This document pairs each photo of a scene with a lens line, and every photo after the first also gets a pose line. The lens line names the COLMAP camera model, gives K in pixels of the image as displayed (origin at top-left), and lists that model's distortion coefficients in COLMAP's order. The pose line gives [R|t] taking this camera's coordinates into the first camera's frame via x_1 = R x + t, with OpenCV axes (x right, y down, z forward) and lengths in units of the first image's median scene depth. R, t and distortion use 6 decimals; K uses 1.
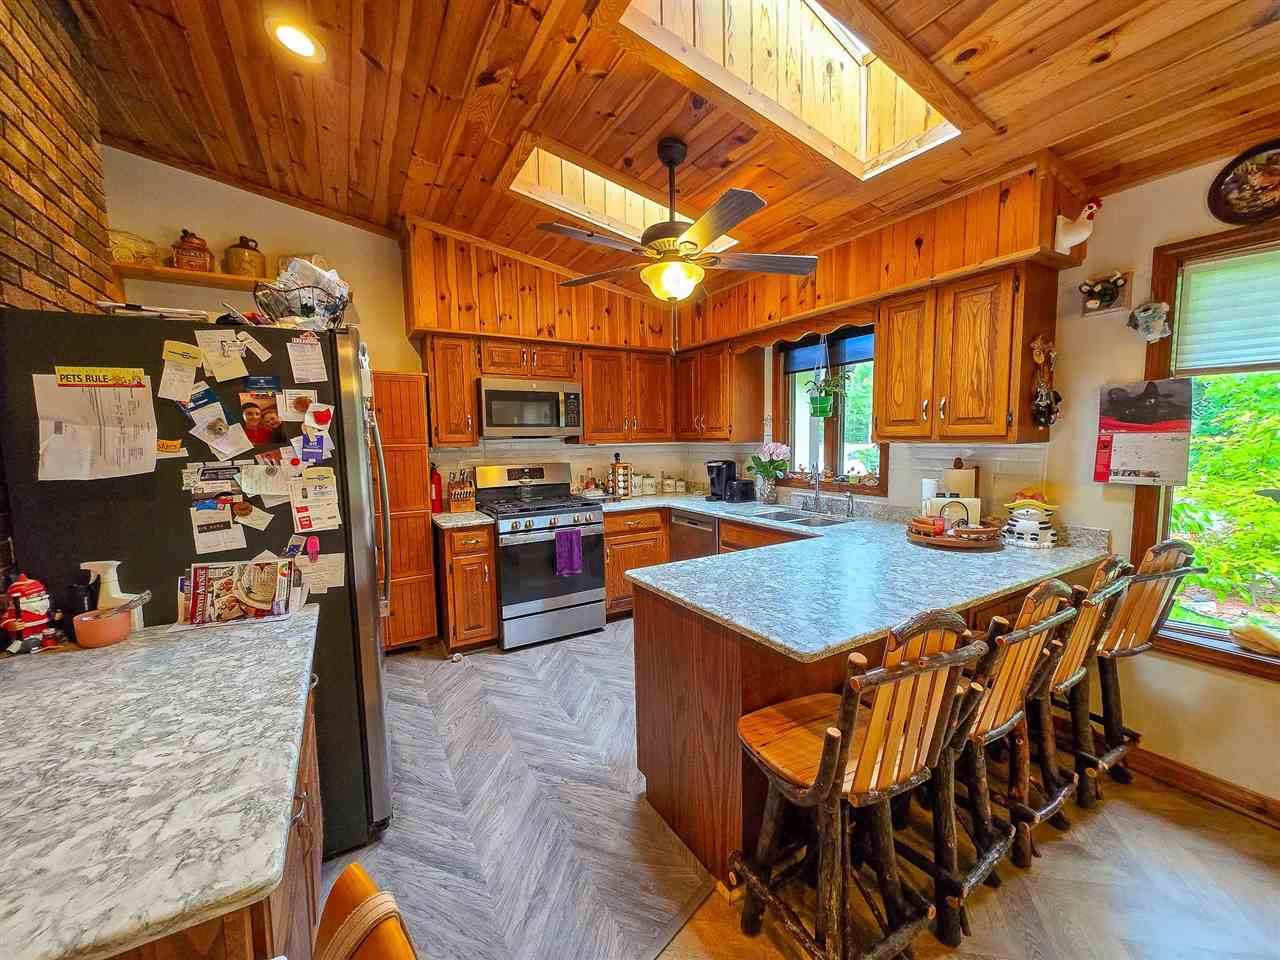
lens RADIAL K [[506.7, 0, 634.8], [0, 506.7, 482.4], [0, 0, 1]] dist [-0.001118, -0.000048]
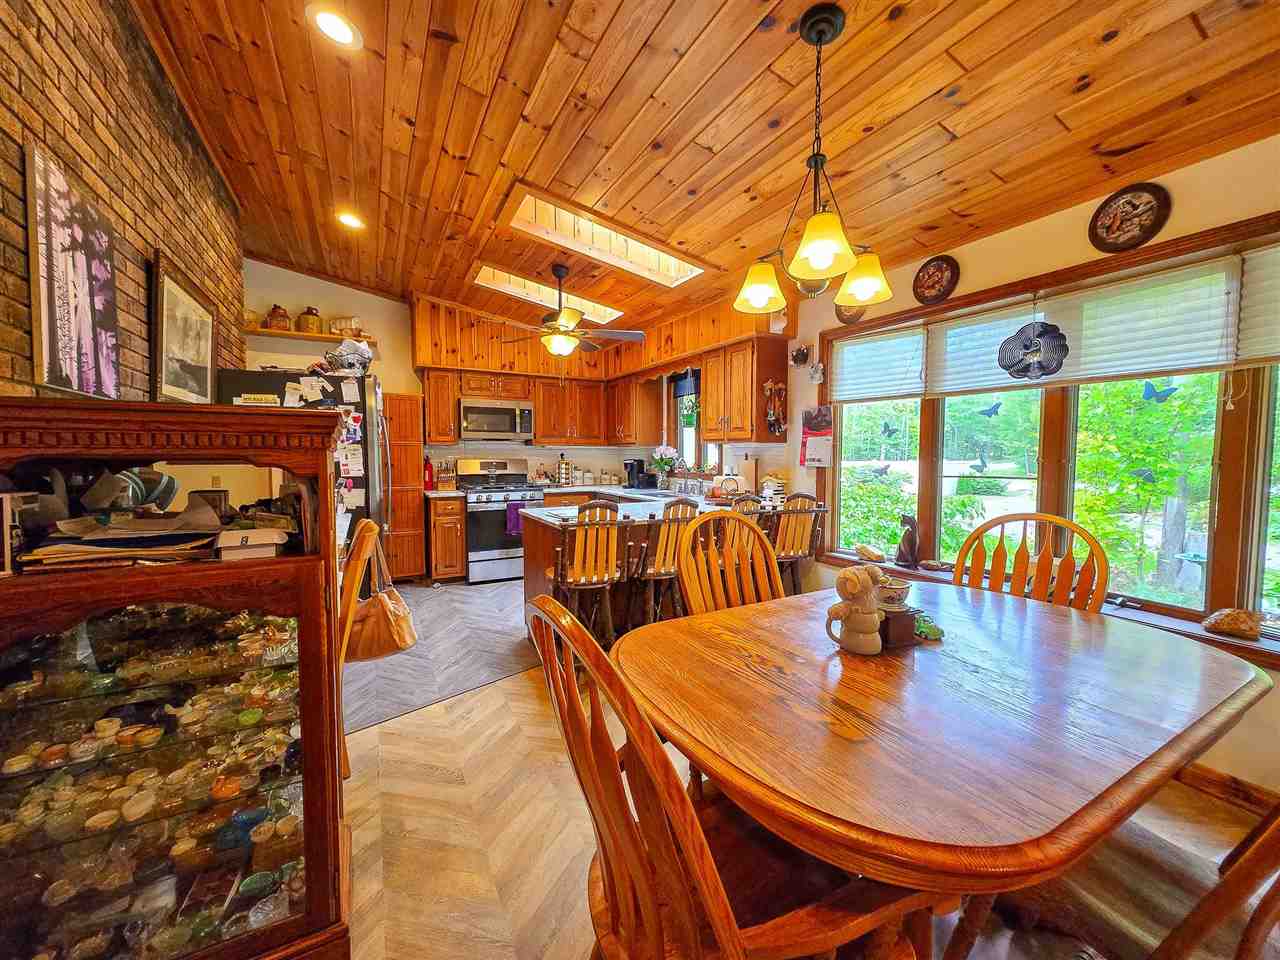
lens RADIAL K [[506.7, 0, 634.8], [0, 506.7, 482.4], [0, 0, 1]] dist [-0.001118, -0.000048]
pose [[0.999154, 0.019592, -0.036161, 0.270665], [-0.020766, 0.999259, -0.032392, 0.078431], [0.035499, 0.033116, 0.998821, -0.461498]]
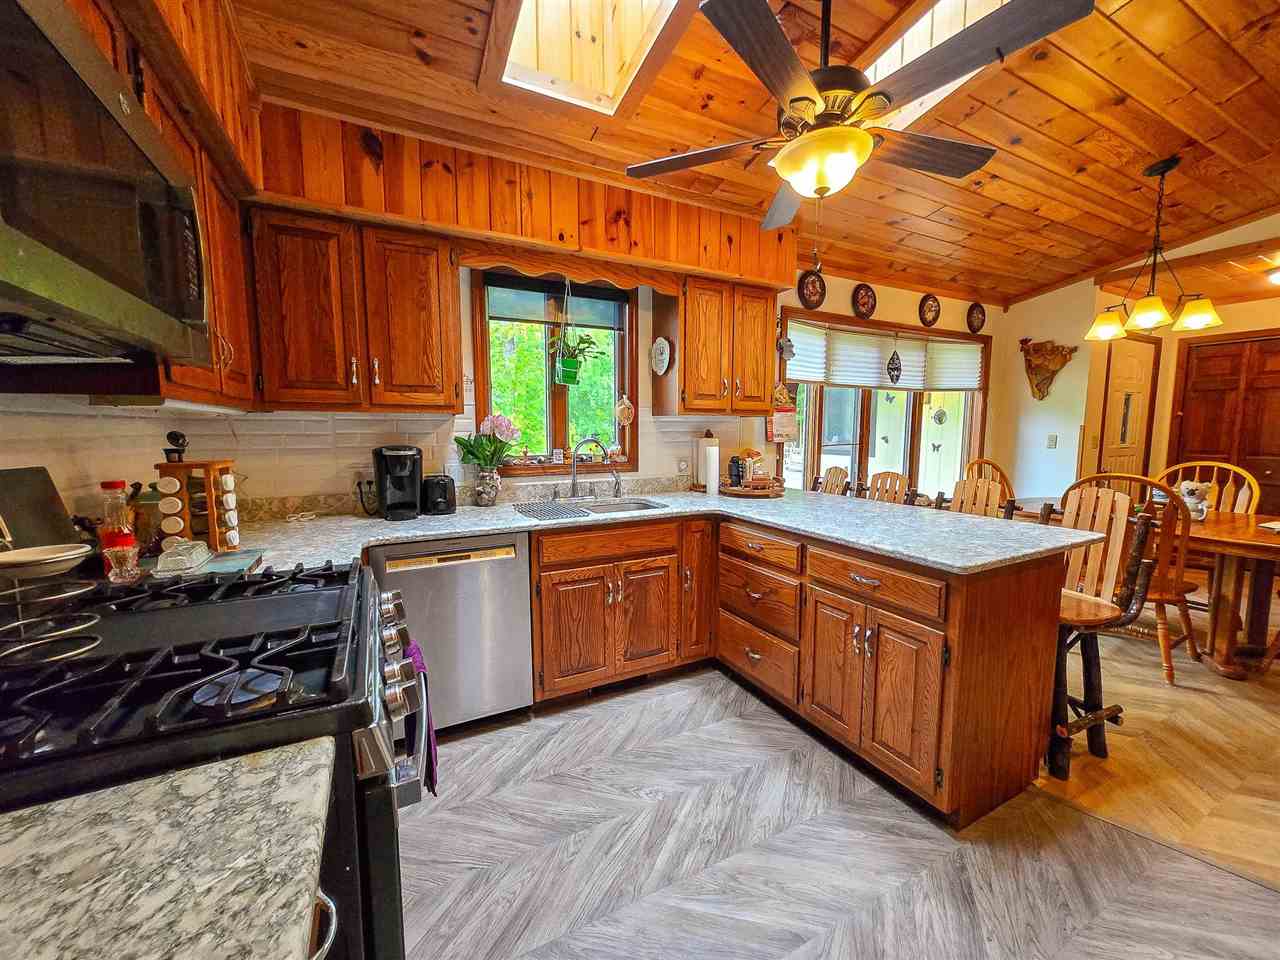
lens RADIAL K [[506.7, 0, 634.8], [0, 506.7, 482.4], [0, 0, 1]] dist [-0.001118, -0.000048]
pose [[0.043551, -0.085844, 0.995356, -0.465596], [0.093070, 0.992318, 0.081510, -0.029145], [-0.994707, 0.089088, 0.051206, 0.873786]]
